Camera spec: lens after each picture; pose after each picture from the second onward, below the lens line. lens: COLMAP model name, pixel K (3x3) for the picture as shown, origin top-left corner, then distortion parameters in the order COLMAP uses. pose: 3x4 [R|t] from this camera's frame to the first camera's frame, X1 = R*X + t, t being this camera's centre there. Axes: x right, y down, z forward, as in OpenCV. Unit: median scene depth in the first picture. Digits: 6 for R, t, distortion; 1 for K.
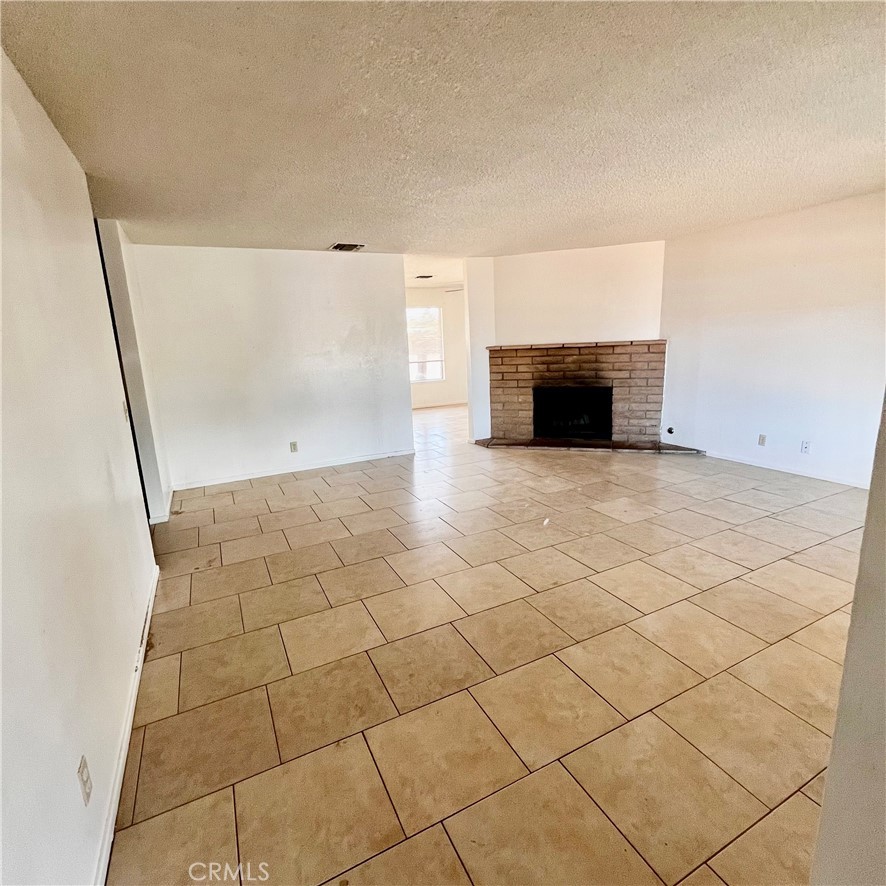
lens RADIAL K [[482.7, 0, 443.0], [0, 482.7, 443.0], [0, 0, 1]] dist [-0.015895, -0.000462]
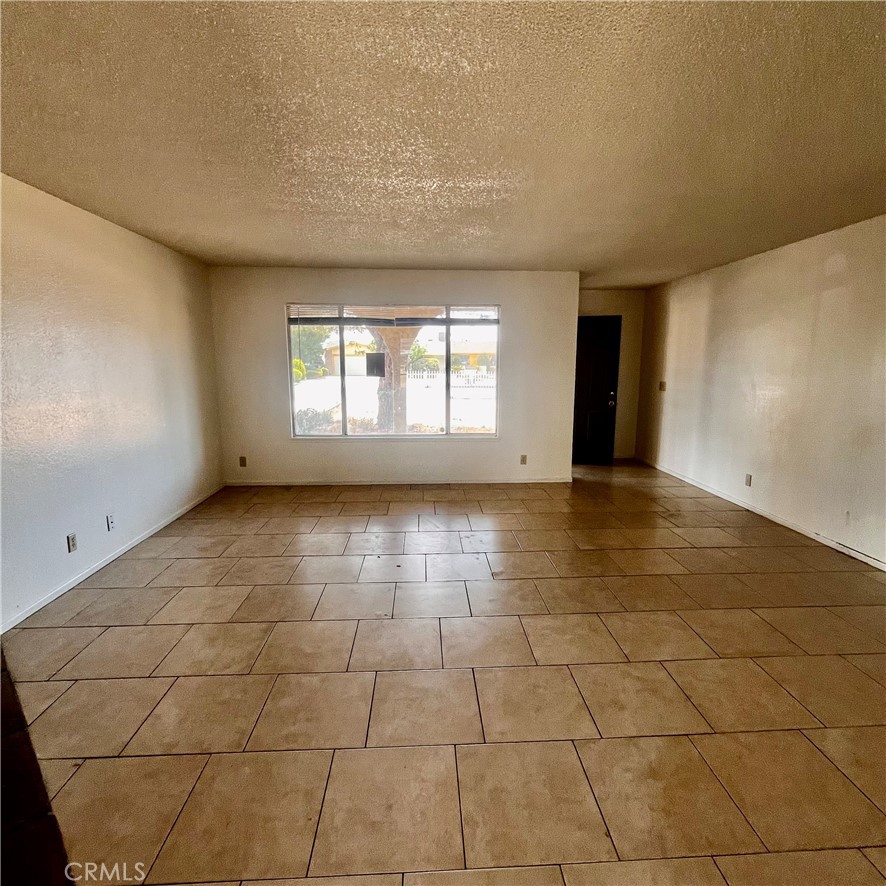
lens RADIAL K [[482.7, 0, 443.0], [0, 482.7, 443.0], [0, 0, 1]] dist [-0.015895, -0.000462]
pose [[-0.915607, -0.015926, 0.401759, -0.049338], [0.131535, 0.932369, 0.336729, -0.425488], [-0.379950, 0.361157, -0.851589, 1.985586]]
